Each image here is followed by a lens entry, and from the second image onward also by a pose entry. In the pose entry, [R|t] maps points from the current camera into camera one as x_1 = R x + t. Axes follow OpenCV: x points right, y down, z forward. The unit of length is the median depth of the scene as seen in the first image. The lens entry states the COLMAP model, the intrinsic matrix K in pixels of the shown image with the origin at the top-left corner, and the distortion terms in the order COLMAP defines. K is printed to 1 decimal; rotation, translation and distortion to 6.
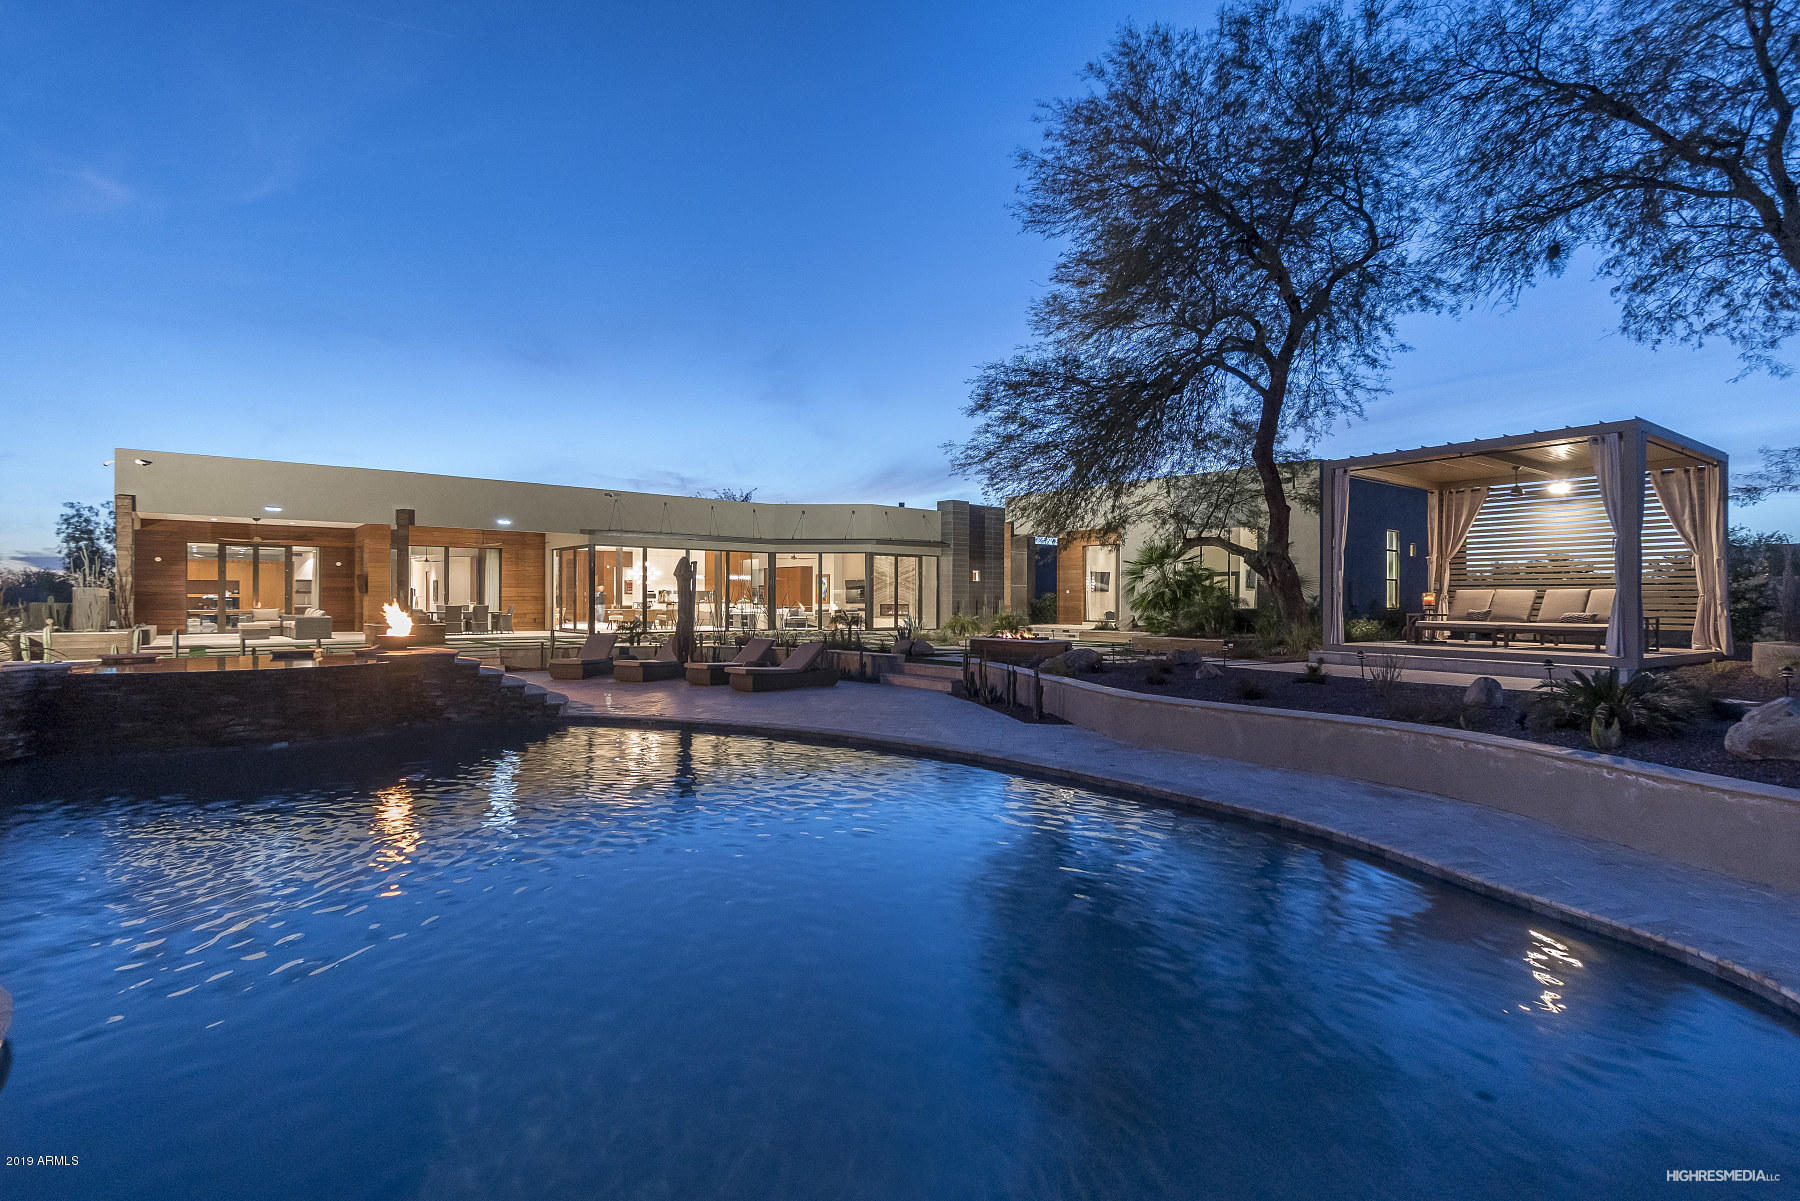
lens RADIAL K [[884.3, 0, 897.1], [0, 884.3, 598.2], [0, 0, 1]] dist [0.013467, 0.001145]
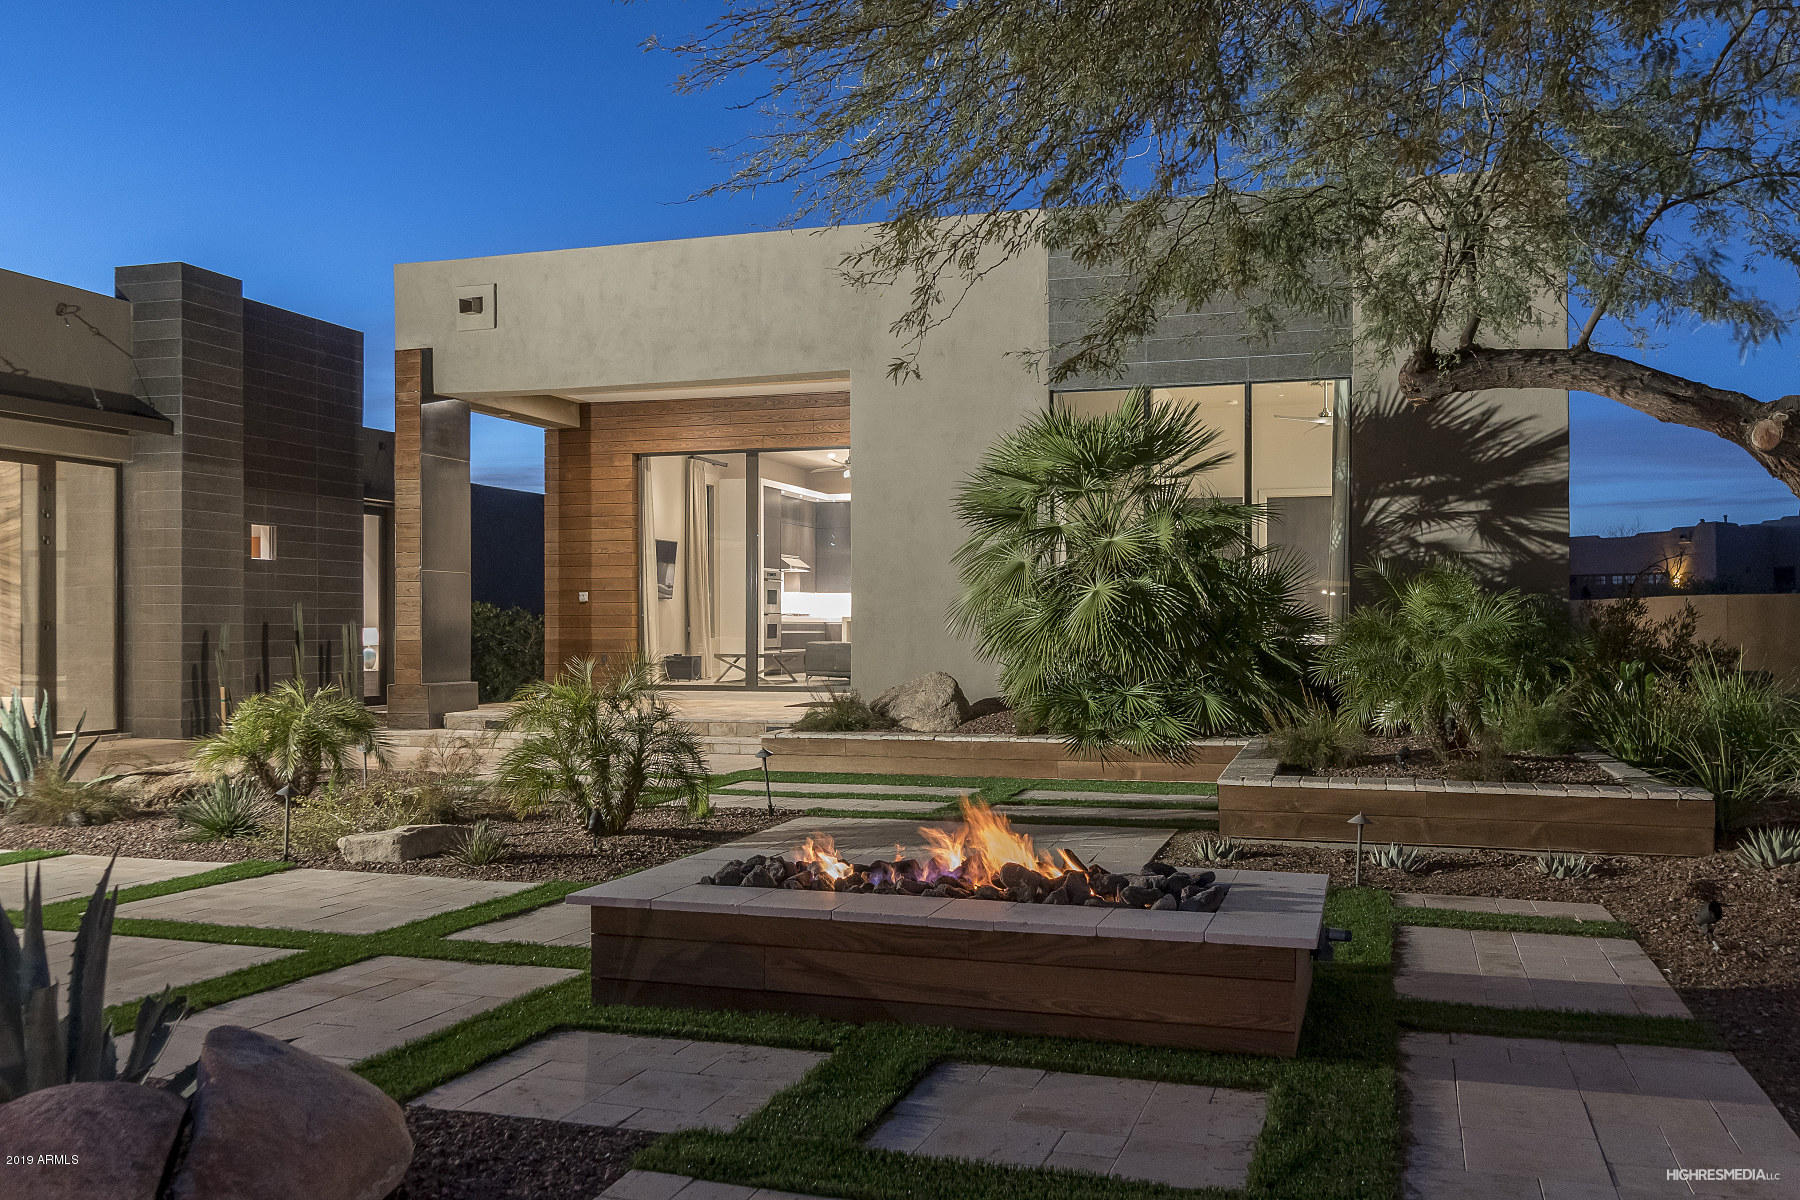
lens RADIAL K [[1445.0, 0, 904.6], [0, 1445.0, 606.5], [0, 0, 1]] dist [0.000632, 0.008848]
pose [[0.833686, 0.000932, 0.552239, 0.001232], [0.002995, 0.999976, -0.006210, -0.000306], [-0.552231, 0.006831, 0.833663, 0.500746]]
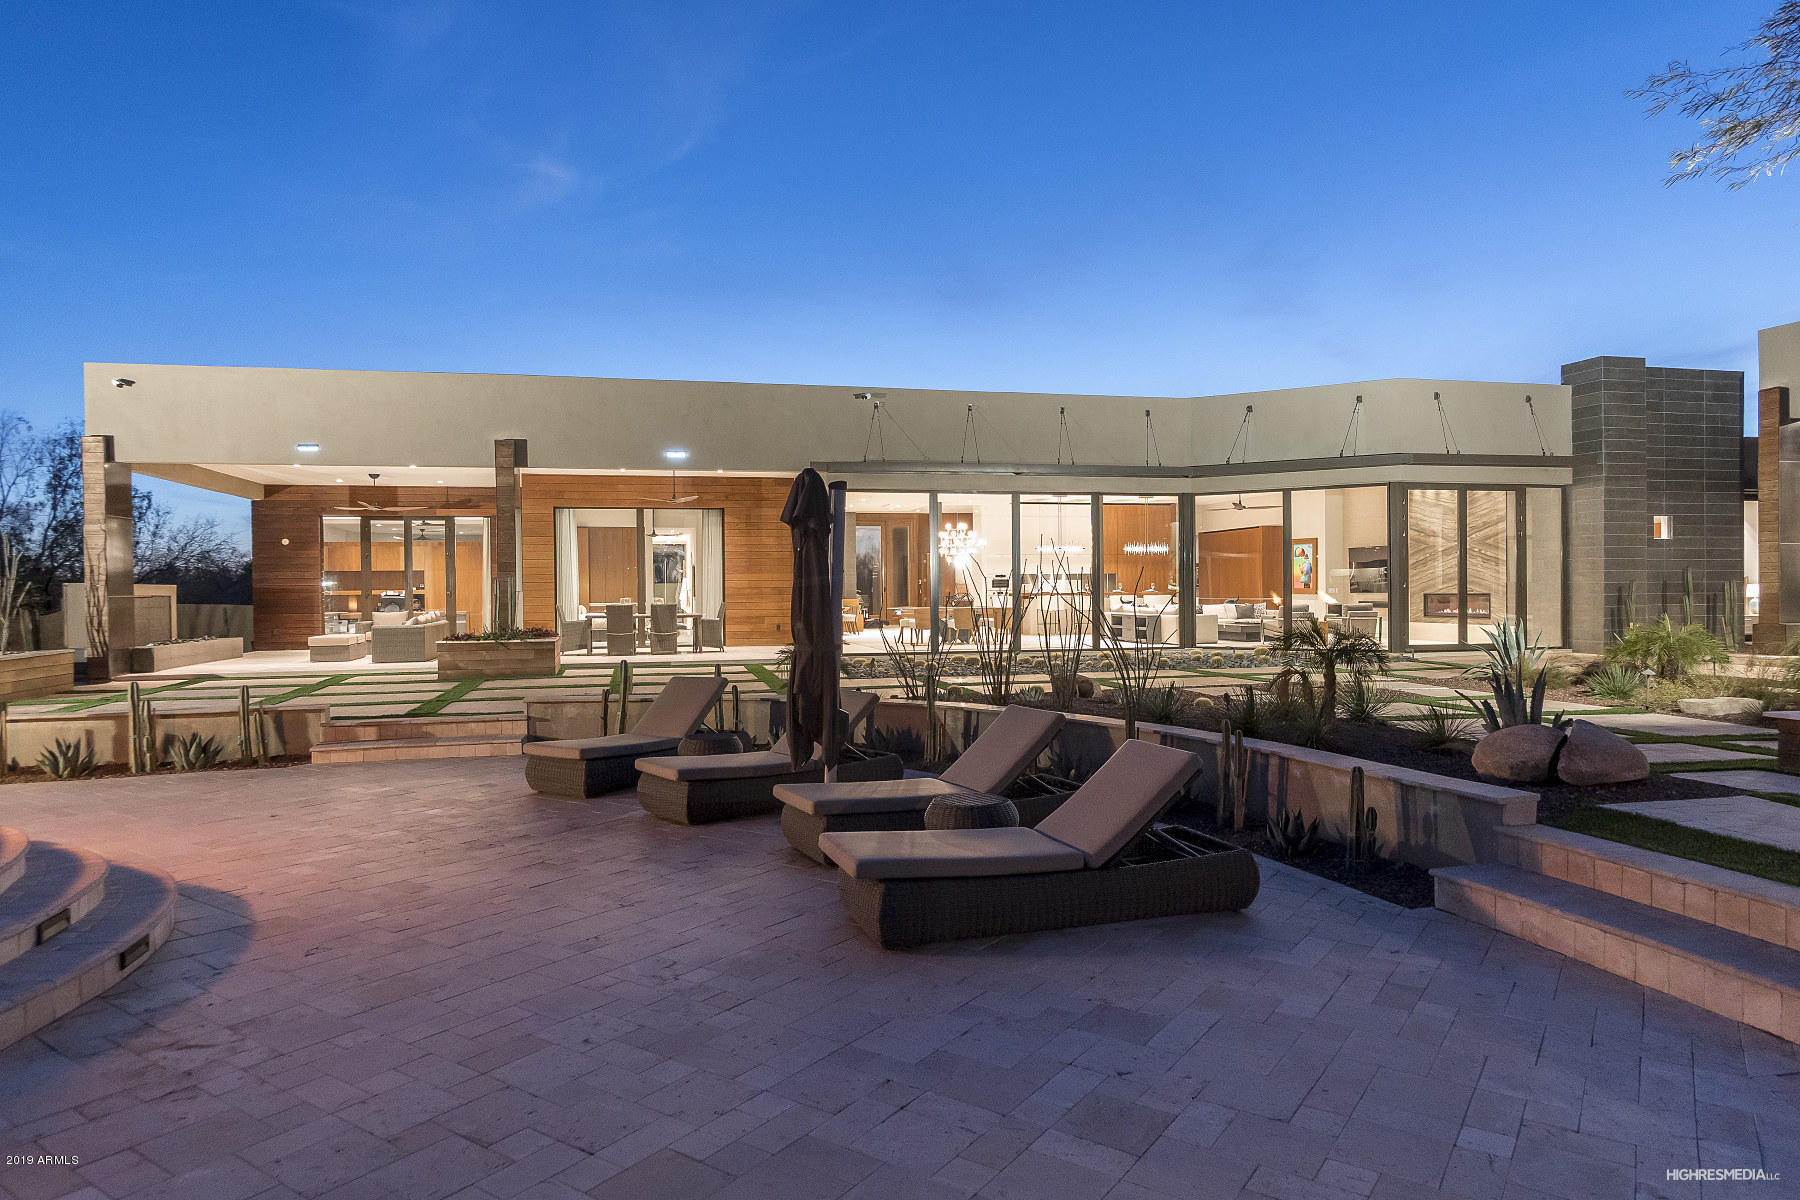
lens RADIAL K [[1141.5, 0, 892.3], [0, 1141.5, 601.8], [0, 0, 1]] dist [0.007083, 0.003514]
pose [[0.899460, -0.007507, -0.436939, -0.007747], [0.014172, 0.999828, 0.011996, -0.000603], [0.436774, -0.016982, 0.899411, 0.327957]]
